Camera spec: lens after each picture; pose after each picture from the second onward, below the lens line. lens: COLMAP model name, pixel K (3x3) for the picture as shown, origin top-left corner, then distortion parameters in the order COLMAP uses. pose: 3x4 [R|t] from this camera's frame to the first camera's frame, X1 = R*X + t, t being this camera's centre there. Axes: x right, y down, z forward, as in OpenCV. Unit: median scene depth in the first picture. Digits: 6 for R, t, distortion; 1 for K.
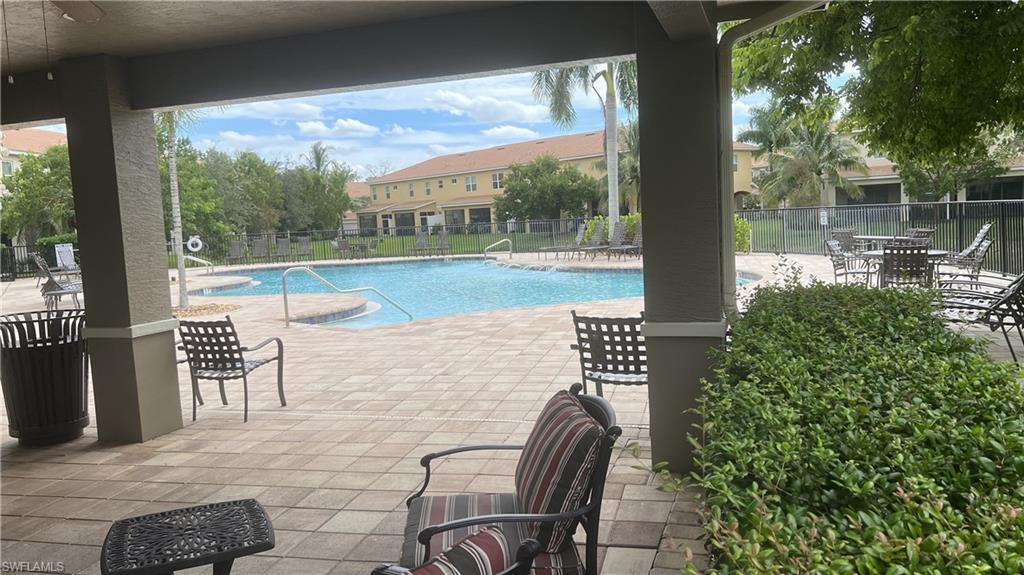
lens RADIAL K [[774.5, 0, 512.0], [0, 774.5, 287.5], [0, 0, 1]] dist [0.080992, -0.112098]
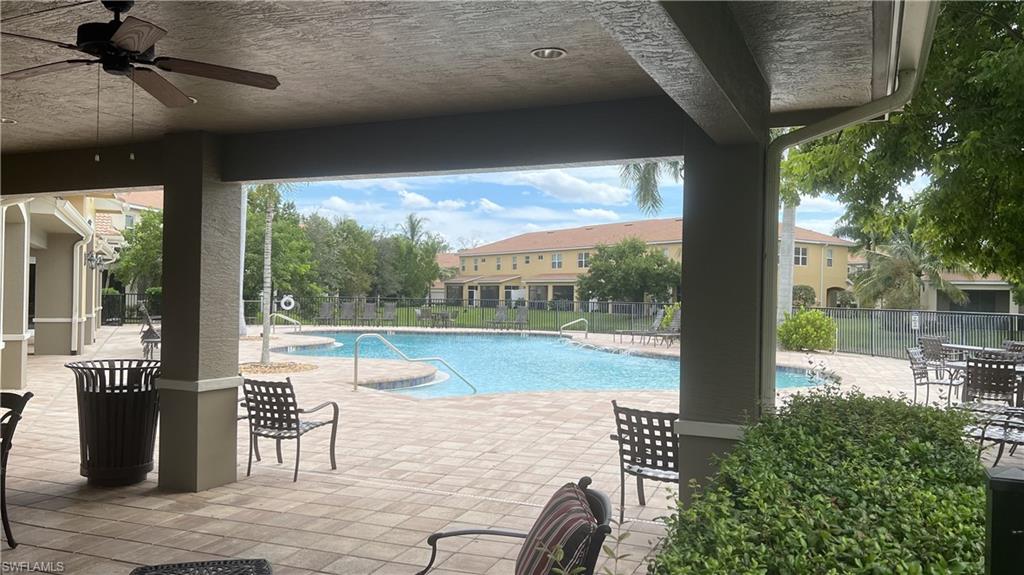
lens RADIAL K [[776.3, 0, 516.5], [0, 776.3, 295.1], [0, 0, 1]] dist [0.073234, -0.097915]
pose [[0.990944, 0.068480, -0.115502, 0.039441], [-0.078107, 0.993650, -0.080986, -0.009302], [0.109223, 0.089274, 0.990000, -0.013050]]
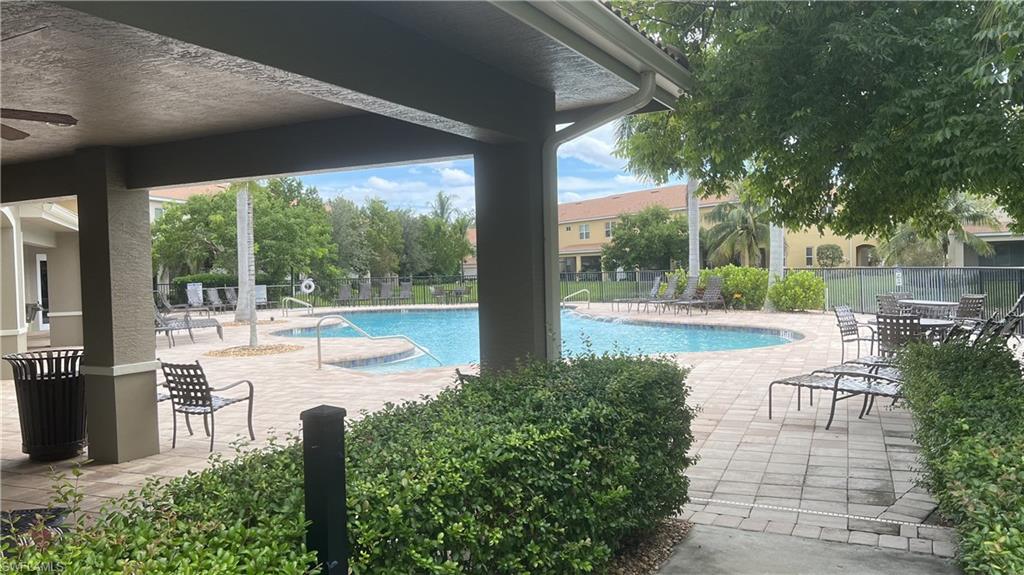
lens RADIAL K [[805.0, 0, 569.5], [0, 805.0, 281.7], [0, 0, 1]] dist [0.088250, -0.091835]
pose [[0.985115, 0.026376, -0.169858, 0.285271], [-0.036286, 0.997799, -0.055506, -0.024575], [0.168020, 0.060844, 0.983904, -0.093343]]
